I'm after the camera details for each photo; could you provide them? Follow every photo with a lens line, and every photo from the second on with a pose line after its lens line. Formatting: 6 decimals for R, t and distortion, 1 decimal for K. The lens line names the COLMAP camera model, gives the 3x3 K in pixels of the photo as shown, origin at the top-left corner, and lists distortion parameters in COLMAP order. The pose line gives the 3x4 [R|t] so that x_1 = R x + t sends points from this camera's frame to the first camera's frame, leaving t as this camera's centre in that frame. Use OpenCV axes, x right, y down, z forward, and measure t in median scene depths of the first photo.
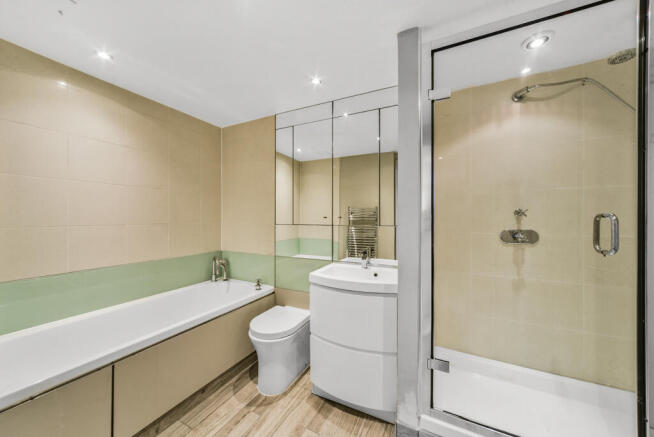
lens RADIAL K [[229.8, 0, 329.0], [0, 229.8, 217.7], [0, 0, 1]] dist [0.001113, 0.000003]
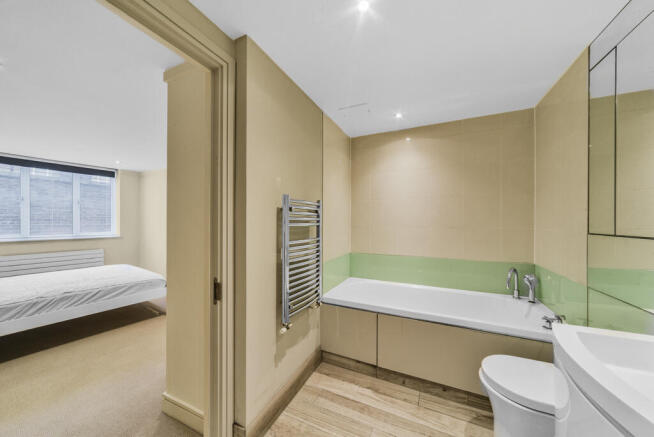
lens RADIAL K [[229.8, 0, 331.3], [0, 229.8, 221.6], [0, 0, 1]] dist [0.001113, 0.000003]
pose [[0.016731, -0.002017, -0.999858, 0.427349], [0.000064, 0.999998, -0.002016, -0.000294], [0.999860, -0.000031, 0.016731, 0.417990]]
